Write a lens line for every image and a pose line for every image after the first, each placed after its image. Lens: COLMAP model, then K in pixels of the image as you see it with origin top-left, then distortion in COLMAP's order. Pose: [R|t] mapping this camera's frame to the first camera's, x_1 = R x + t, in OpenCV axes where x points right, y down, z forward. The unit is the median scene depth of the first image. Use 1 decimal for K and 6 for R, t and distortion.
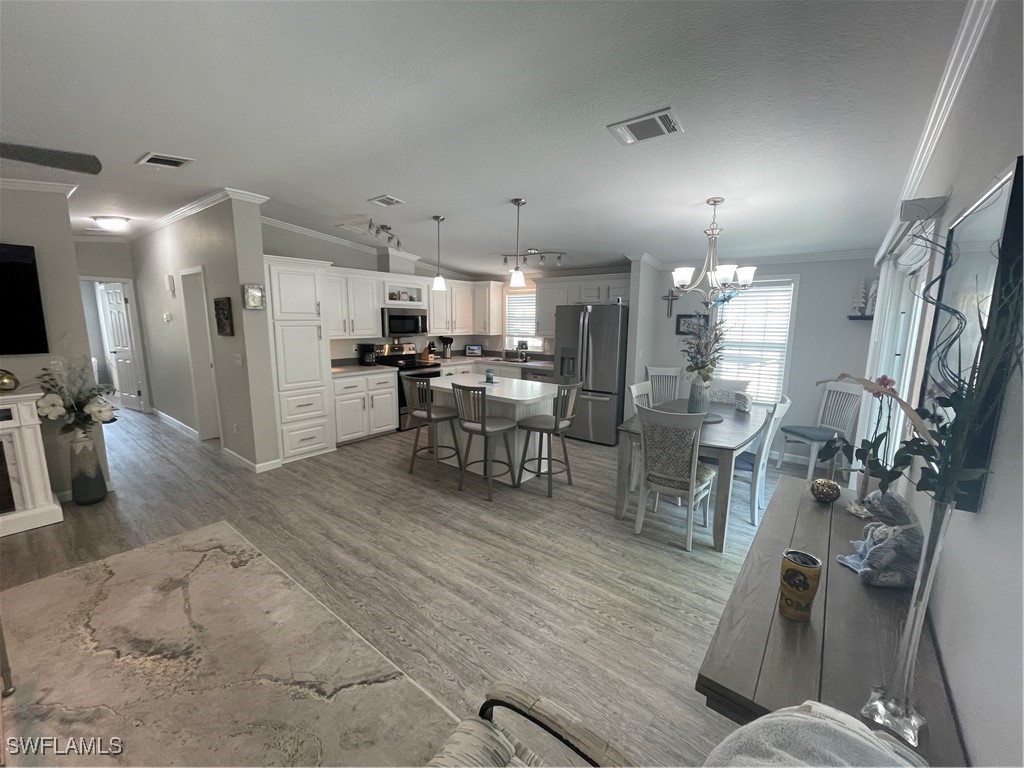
lens RADIAL K [[414.7, 0, 512.6], [0, 414.7, 384.4], [0, 0, 1]] dist [-0.002193, 0.001059]
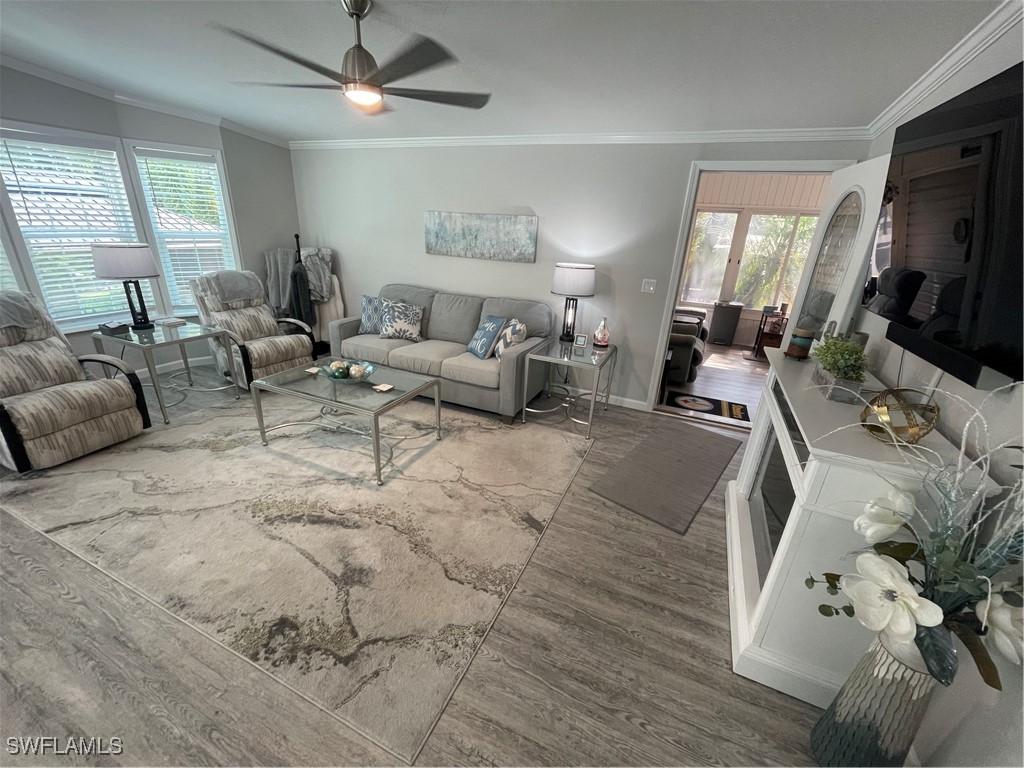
lens RADIAL K [[414.7, 0, 512.6], [0, 414.7, 384.4], [0, 0, 1]] dist [-0.002193, 0.001059]
pose [[-0.965171, 0.036377, -0.259079, -0.470046], [-0.101608, 0.860426, 0.499342, -0.132810], [0.241083, 0.508275, -0.826762, 0.784723]]
